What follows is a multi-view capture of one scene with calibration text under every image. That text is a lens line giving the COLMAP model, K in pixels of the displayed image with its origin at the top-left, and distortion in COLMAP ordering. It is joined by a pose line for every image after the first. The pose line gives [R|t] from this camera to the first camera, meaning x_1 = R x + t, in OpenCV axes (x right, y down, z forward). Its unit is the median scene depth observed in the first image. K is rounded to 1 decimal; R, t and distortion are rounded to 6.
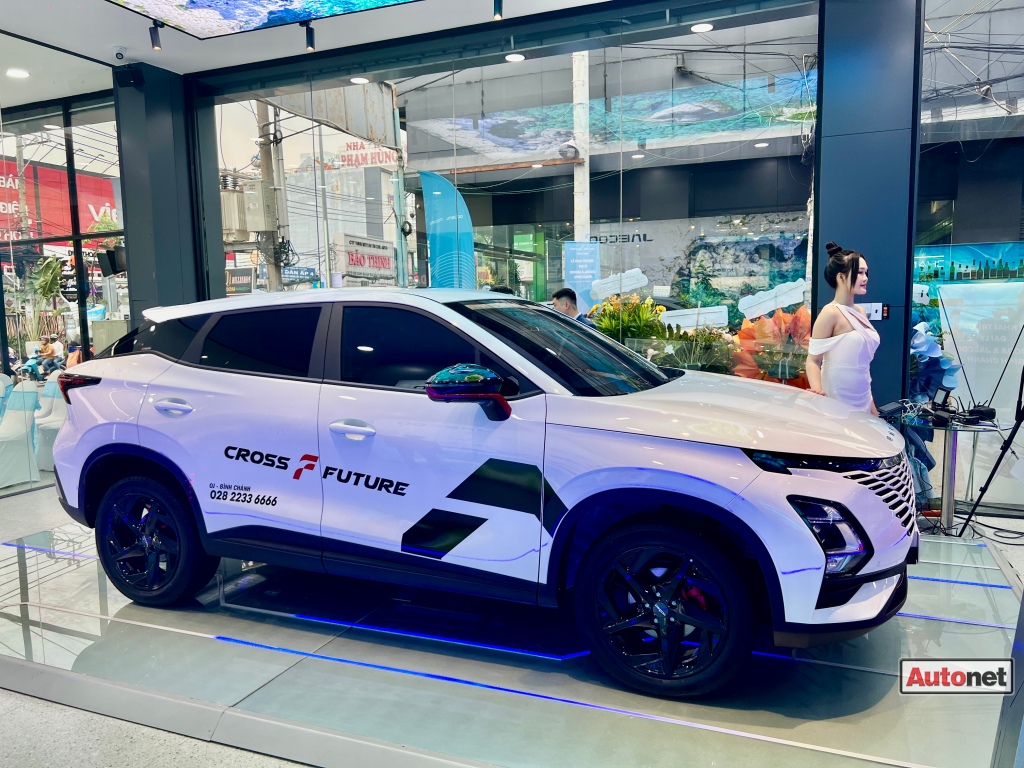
lens RADIAL K [[782.5, 0, 512.0], [0, 782.5, 384.0], [0, 0, 1]] dist [0.004864, -0.002154]
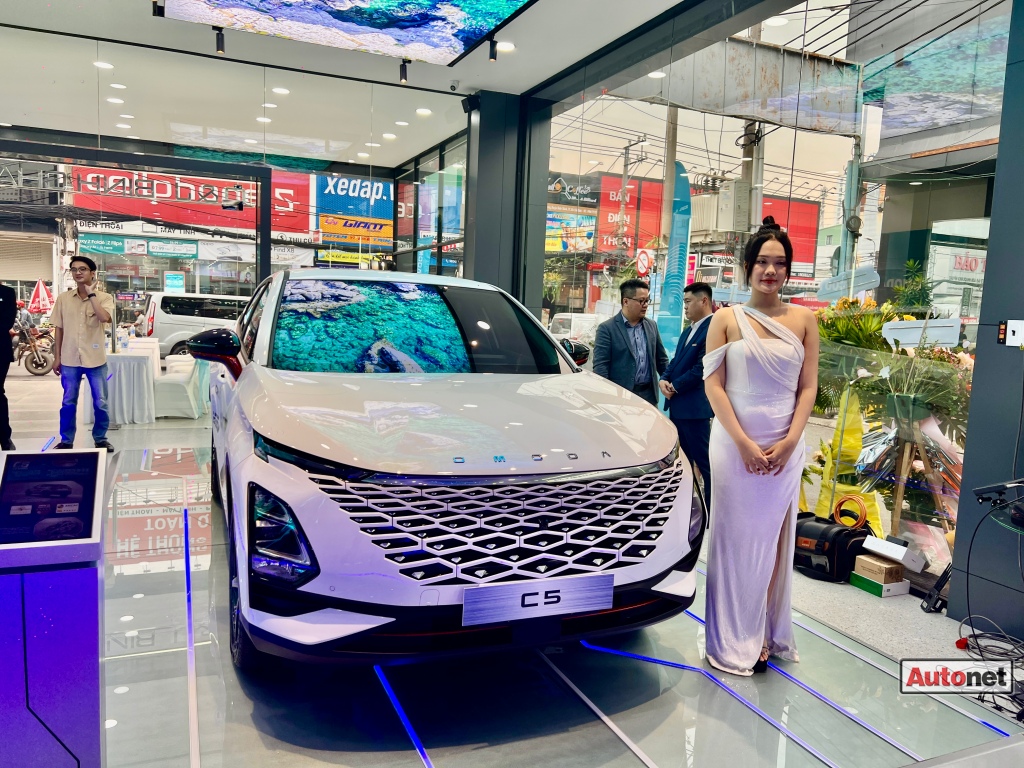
lens RADIAL K [[782.5, 0, 512.0], [0, 782.5, 384.0], [0, 0, 1]] dist [0.004864, -0.002154]
pose [[0.713920, 0.115857, -0.690576, 0.470579], [-0.120222, 0.991853, 0.042115, -0.021285], [0.689829, 0.052956, 0.722033, 0.201814]]
